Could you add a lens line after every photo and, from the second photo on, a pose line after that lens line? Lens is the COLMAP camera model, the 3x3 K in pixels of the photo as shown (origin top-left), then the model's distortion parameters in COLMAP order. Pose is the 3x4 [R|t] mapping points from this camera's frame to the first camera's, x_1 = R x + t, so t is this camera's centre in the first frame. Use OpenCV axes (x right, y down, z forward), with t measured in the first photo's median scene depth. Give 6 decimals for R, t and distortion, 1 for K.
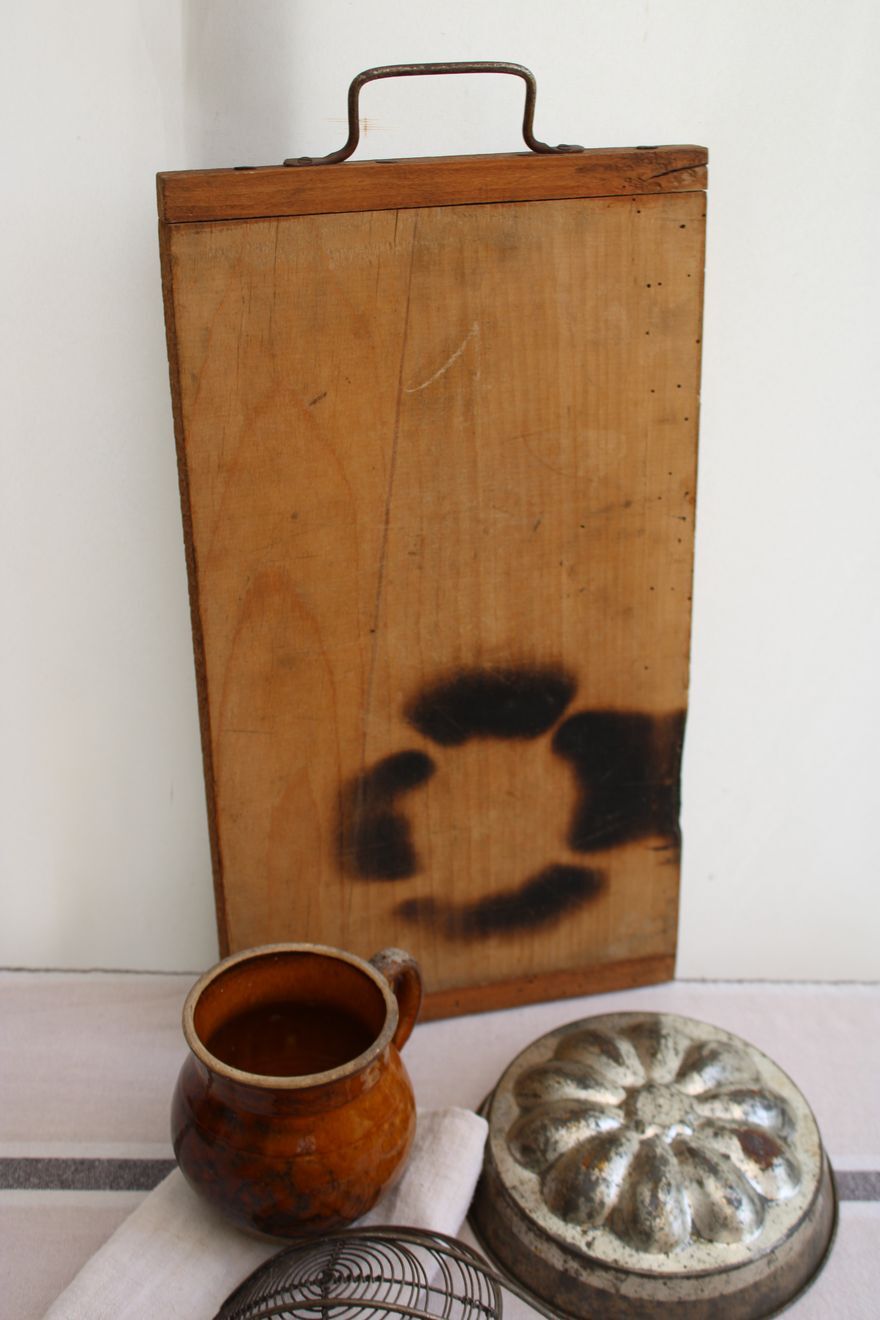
lens RADIAL K [[1762.7, 0, 412.2], [0, 1762.7, 662.7], [0, 0, 1]] dist [-0.036195, 0.051729]
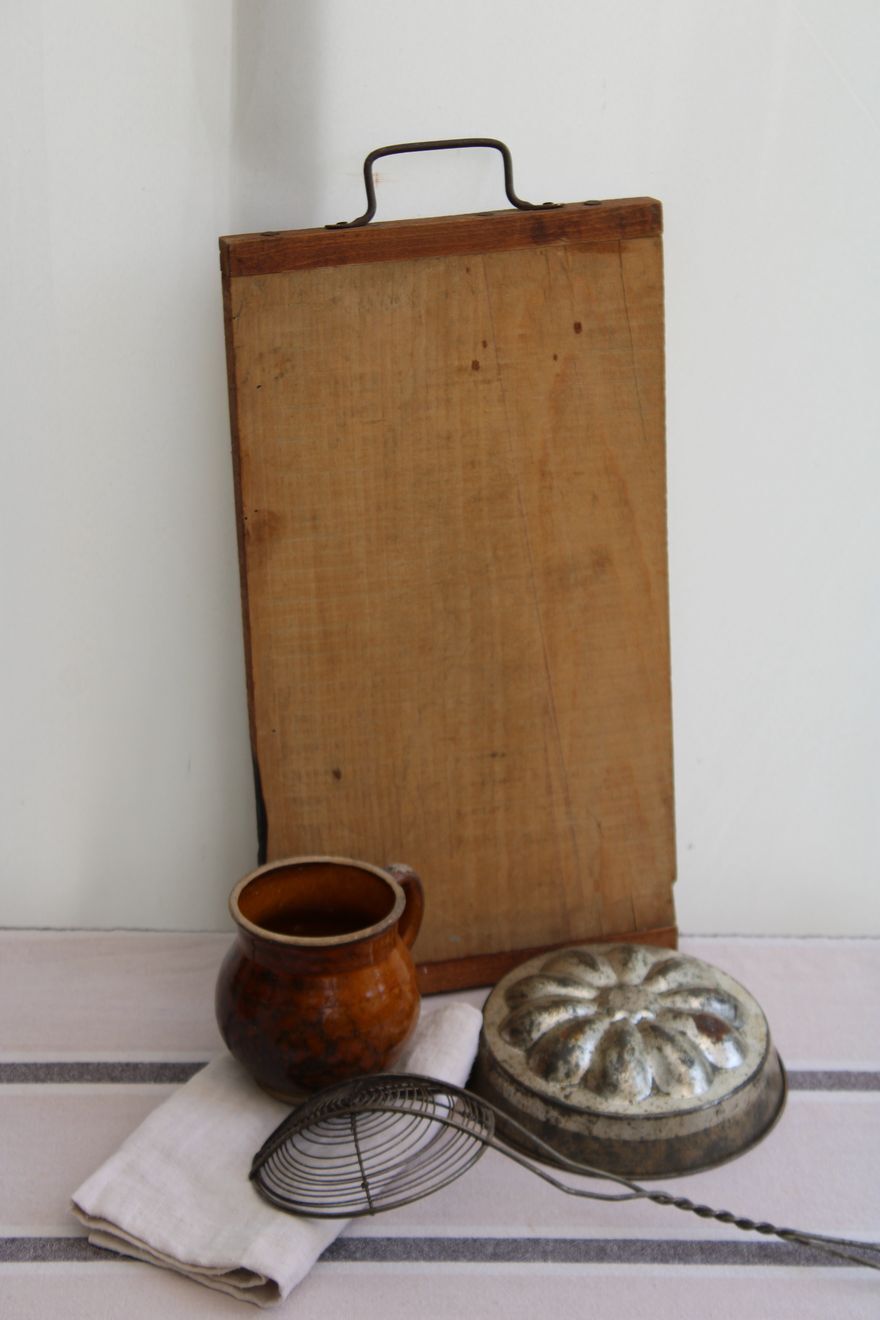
lens RADIAL K [[3087.4, 0, 440.0], [0, 3087.4, 660.0], [0, 0, 1]] dist [-0.078472, -0.188921]
pose [[0.999577, -0.007701, 0.028034, -0.041699], [0.009711, 0.997336, -0.072292, 0.181065], [-0.027403, 0.072534, 0.996989, -1.097484]]
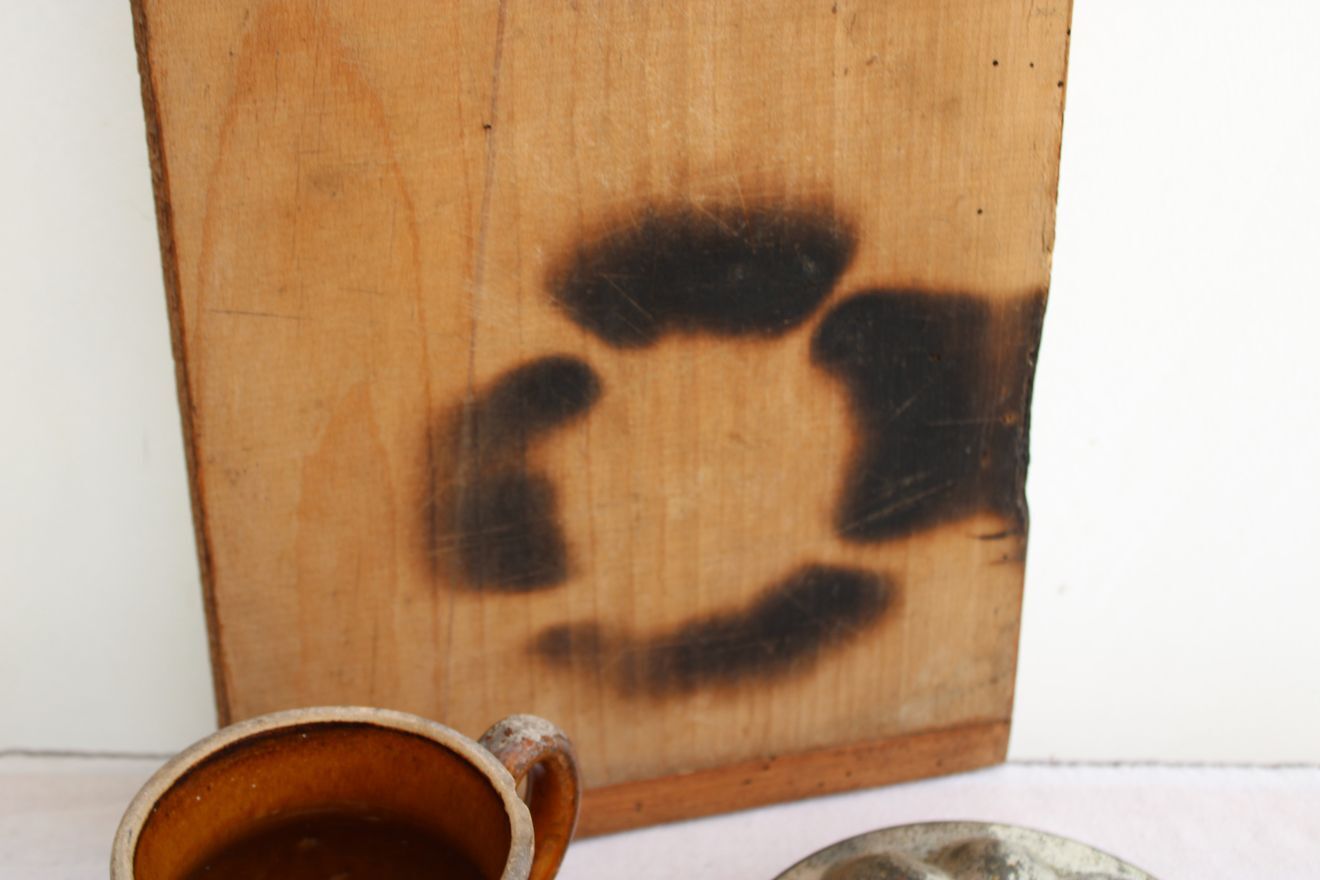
lens RADIAL K [[2151.3, 0, 660.0], [0, 2151.3, 440.0], [0, 0, 1]] dist [0.018892, 0.048492]
pose [[0.998934, 0.000135, 0.046167, -0.000023], [-0.002070, 0.999120, 0.041881, 0.052027], [-0.046121, -0.041932, 0.998055, 0.354408]]
